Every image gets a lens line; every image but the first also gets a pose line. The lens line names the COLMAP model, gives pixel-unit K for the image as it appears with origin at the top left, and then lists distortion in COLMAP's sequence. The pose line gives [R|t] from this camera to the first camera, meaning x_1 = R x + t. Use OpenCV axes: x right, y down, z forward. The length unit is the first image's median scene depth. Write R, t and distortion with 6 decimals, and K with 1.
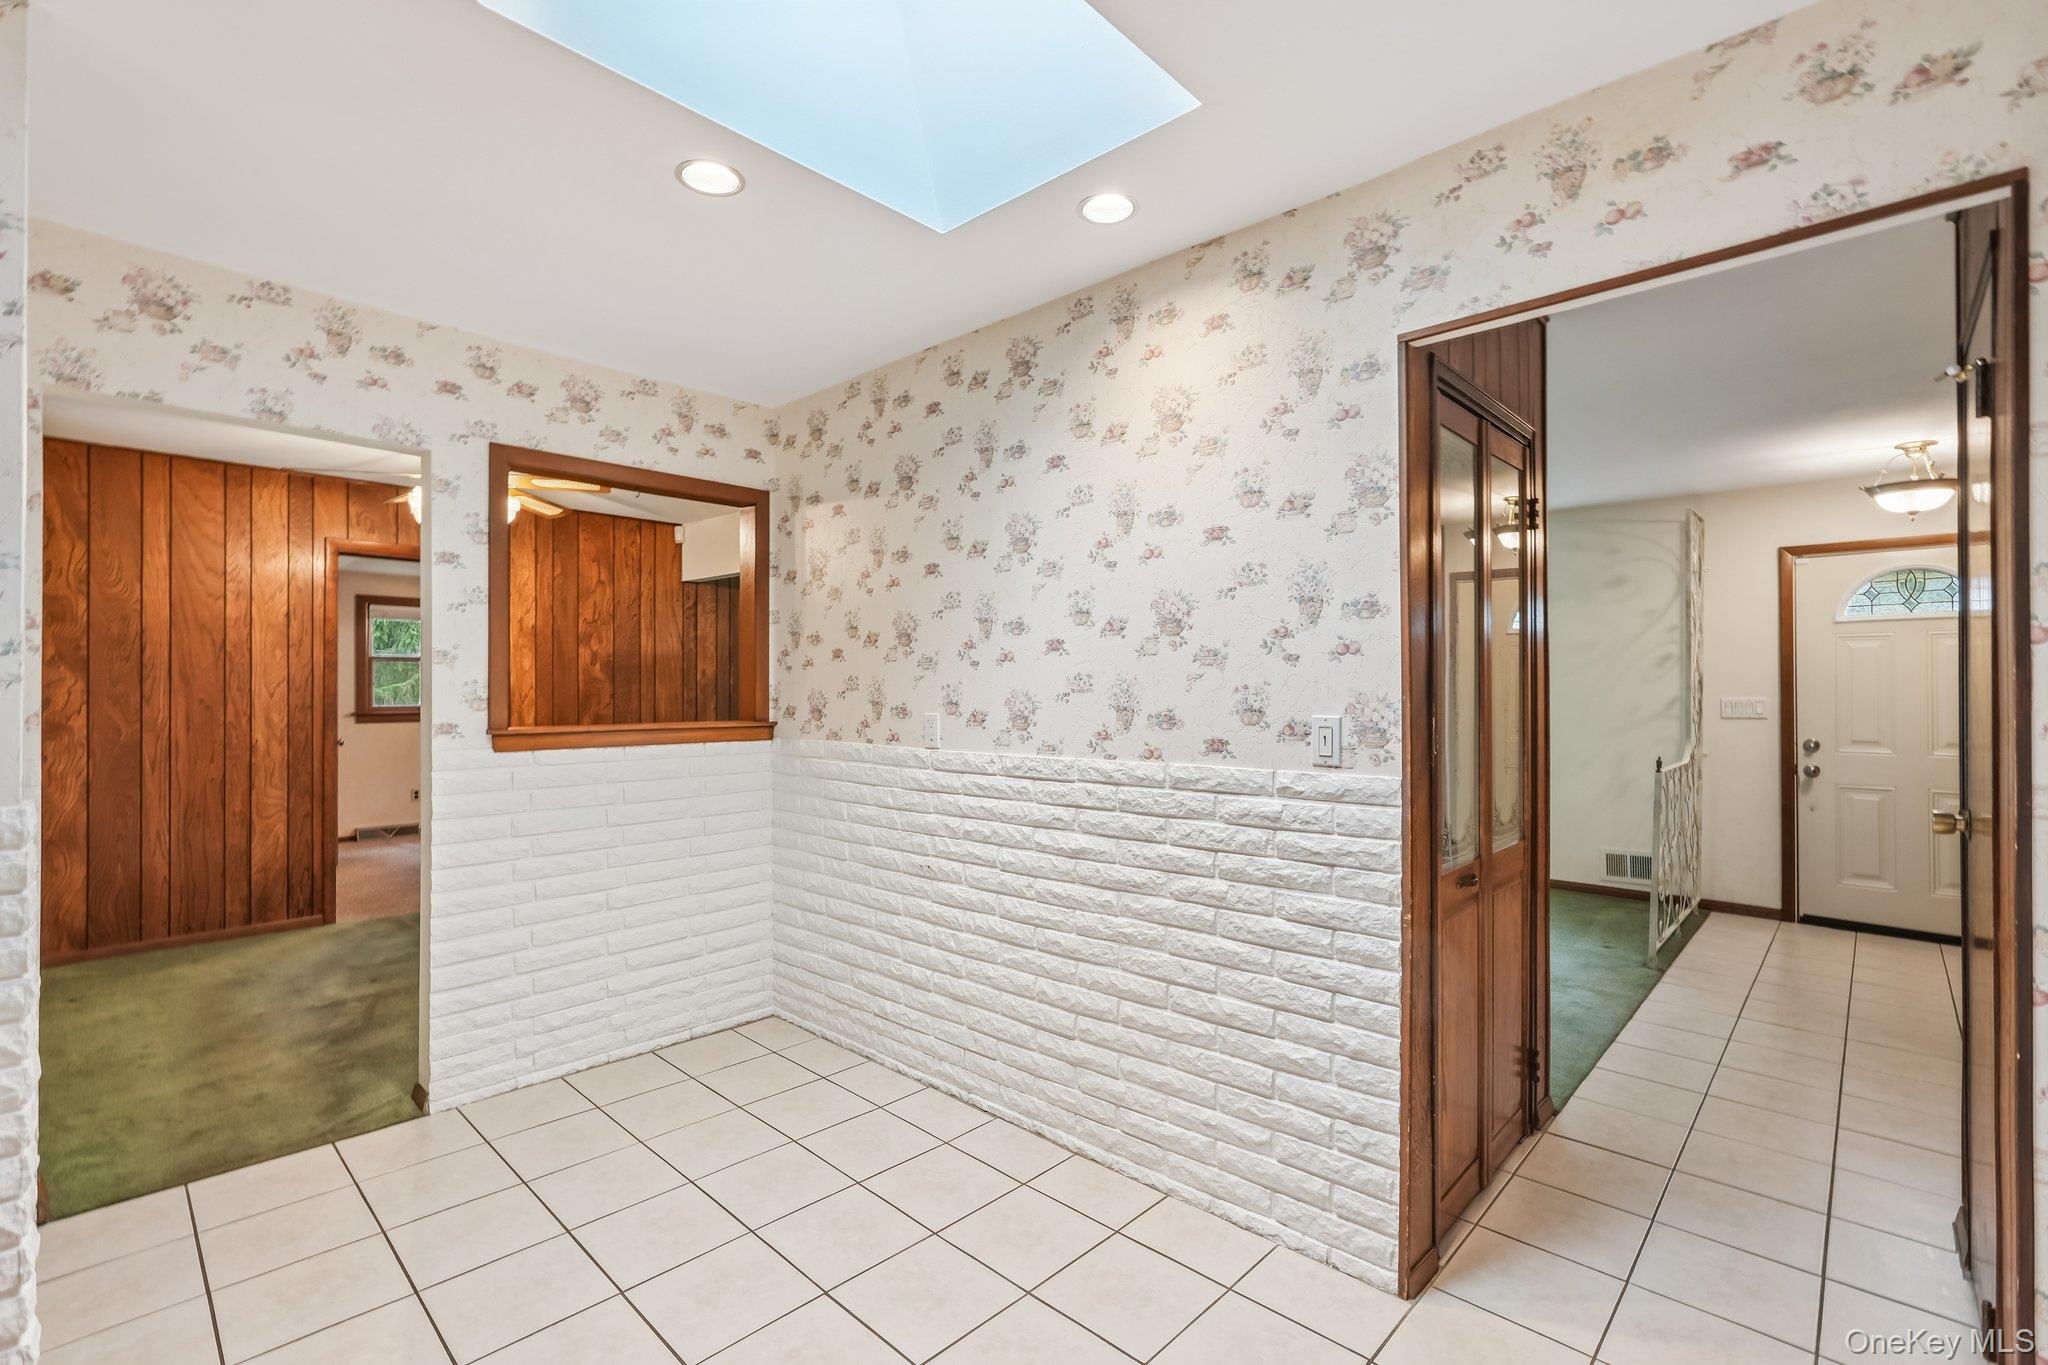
lens RADIAL K [[901.5, 0, 1011.9], [0, 901.5, 679.3], [0, 0, 1]] dist [-0.030235, 0.011648]
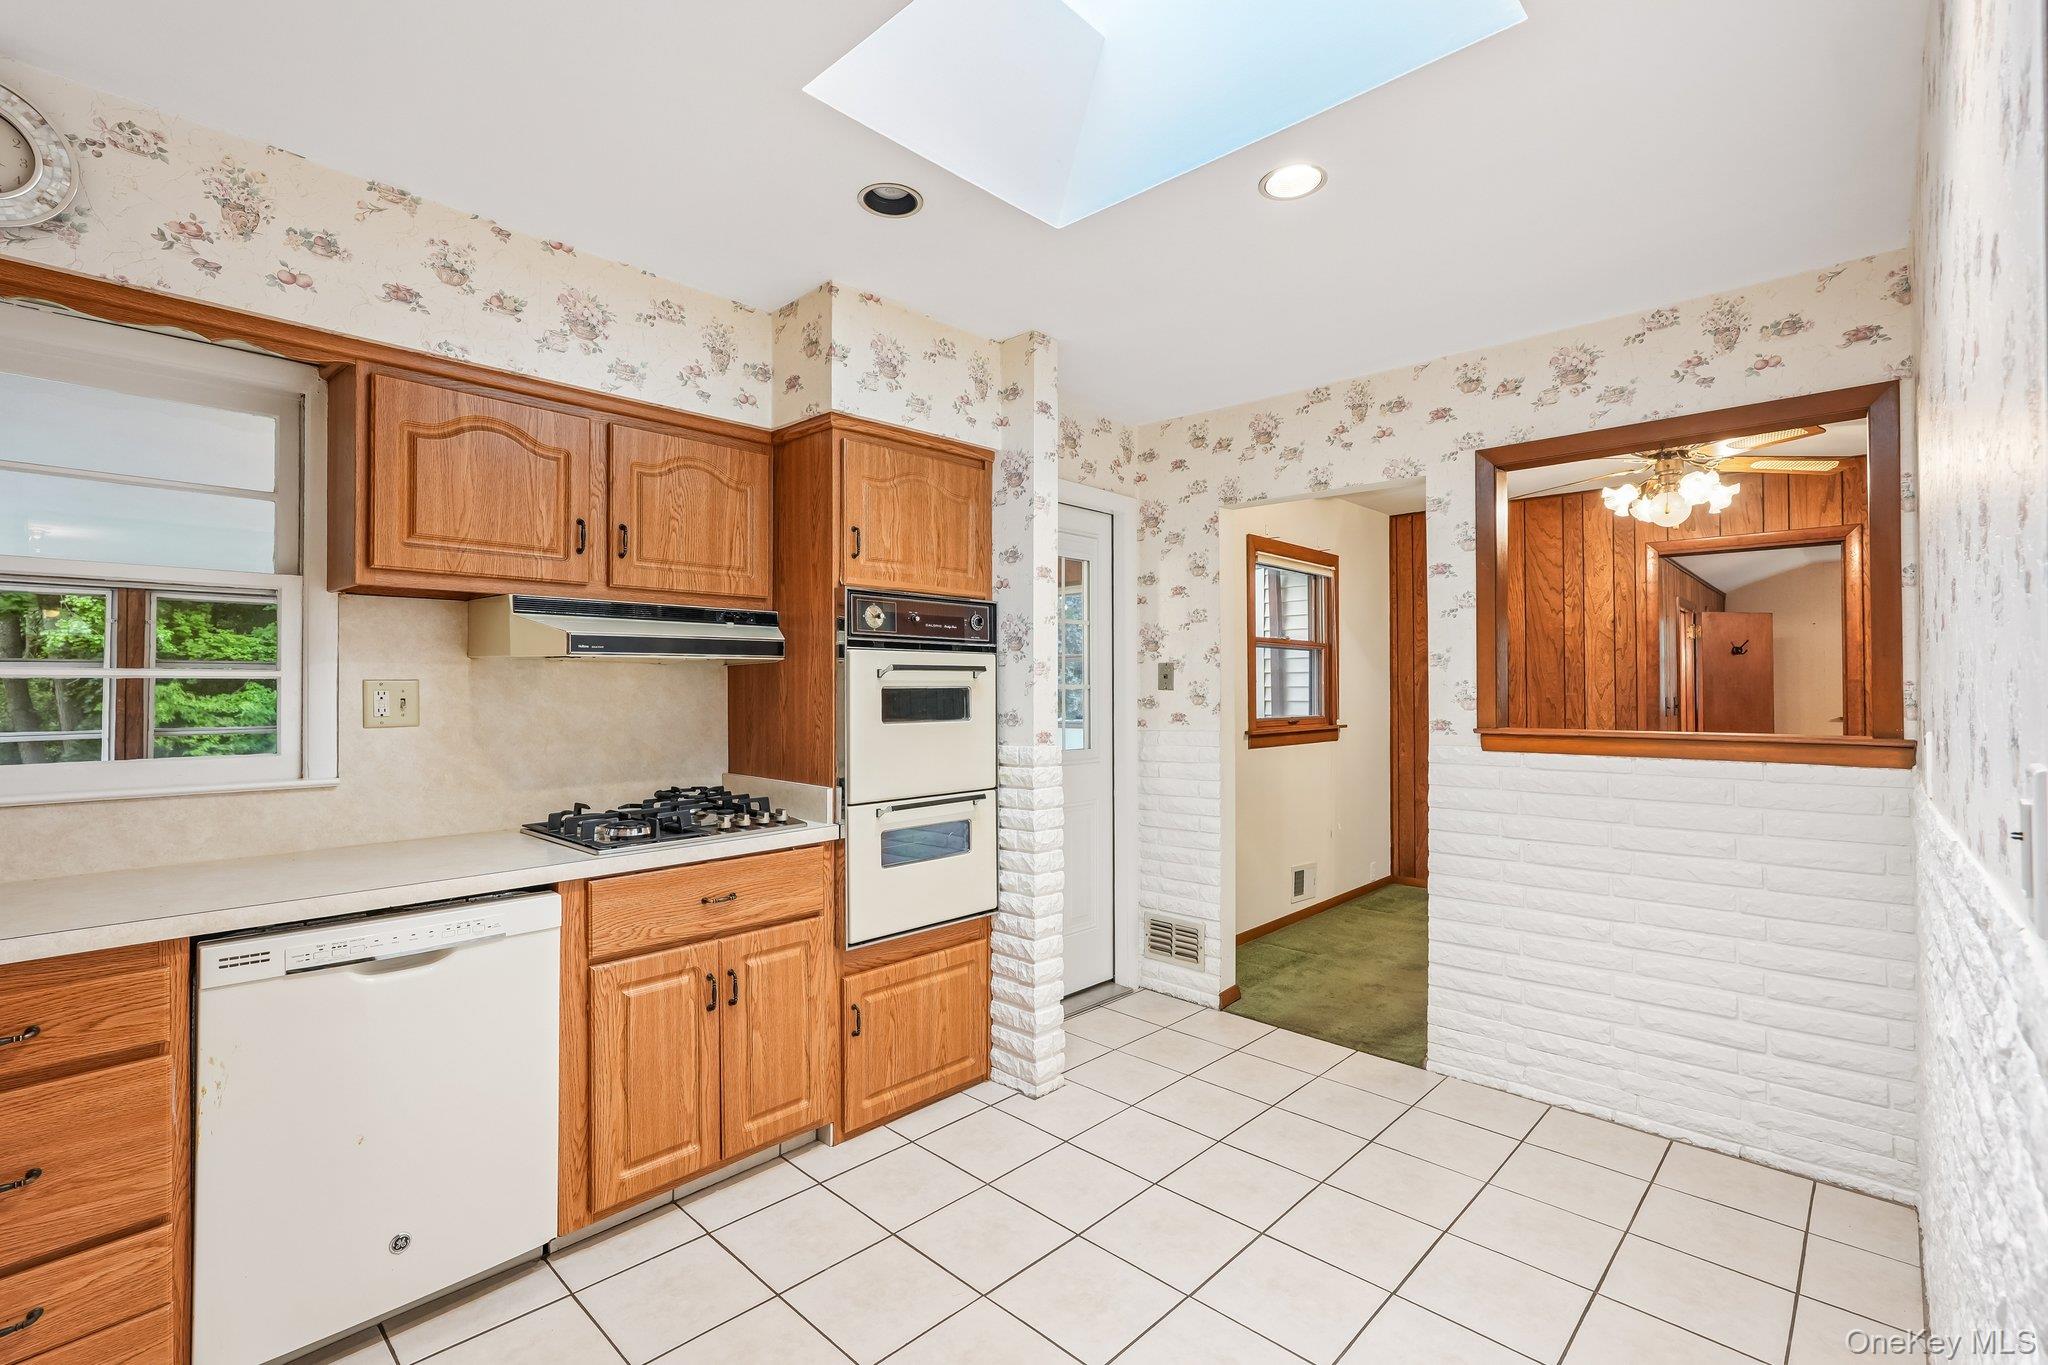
lens RADIAL K [[901.5, 0, 1011.9], [0, 901.5, 679.3], [0, 0, 1]] dist [-0.030235, 0.011648]
pose [[-0.008332, -0.012446, -0.999888, 0.400942], [0.009644, 0.999875, -0.012527, 0.006315], [0.999919, -0.009747, -0.008211, 0.412075]]
